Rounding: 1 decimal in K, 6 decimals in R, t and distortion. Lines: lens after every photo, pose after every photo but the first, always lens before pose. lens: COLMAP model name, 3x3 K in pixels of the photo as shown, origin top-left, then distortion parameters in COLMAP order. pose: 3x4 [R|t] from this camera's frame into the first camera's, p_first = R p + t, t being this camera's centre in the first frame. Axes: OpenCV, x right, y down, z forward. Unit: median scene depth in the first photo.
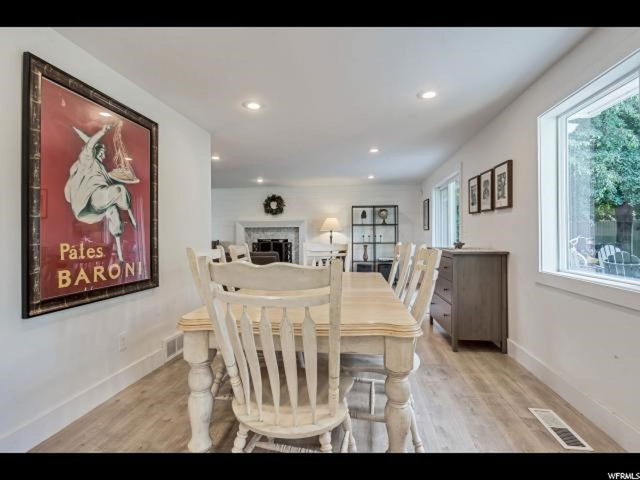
lens RADIAL K [[310.0, 0, 321.4], [0, 310.0, 238.4], [0, 0, 1]] dist [-0.014600, -0.003323]
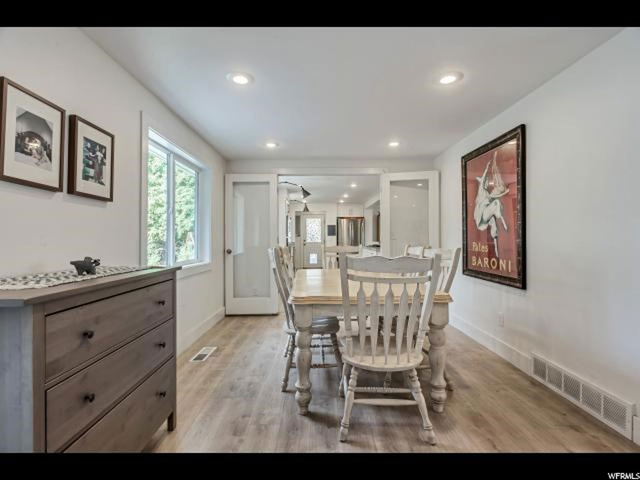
lens RADIAL K [[310.0, 0, 319.6], [0, 310.0, 237.7], [0, 0, 1]] dist [-0.014600, -0.003323]
pose [[-0.986290, -0.002841, -0.164997, 0.329231], [-0.003616, 0.999984, 0.004397, -0.012846], [0.164981, 0.004933, -0.986284, 2.244419]]
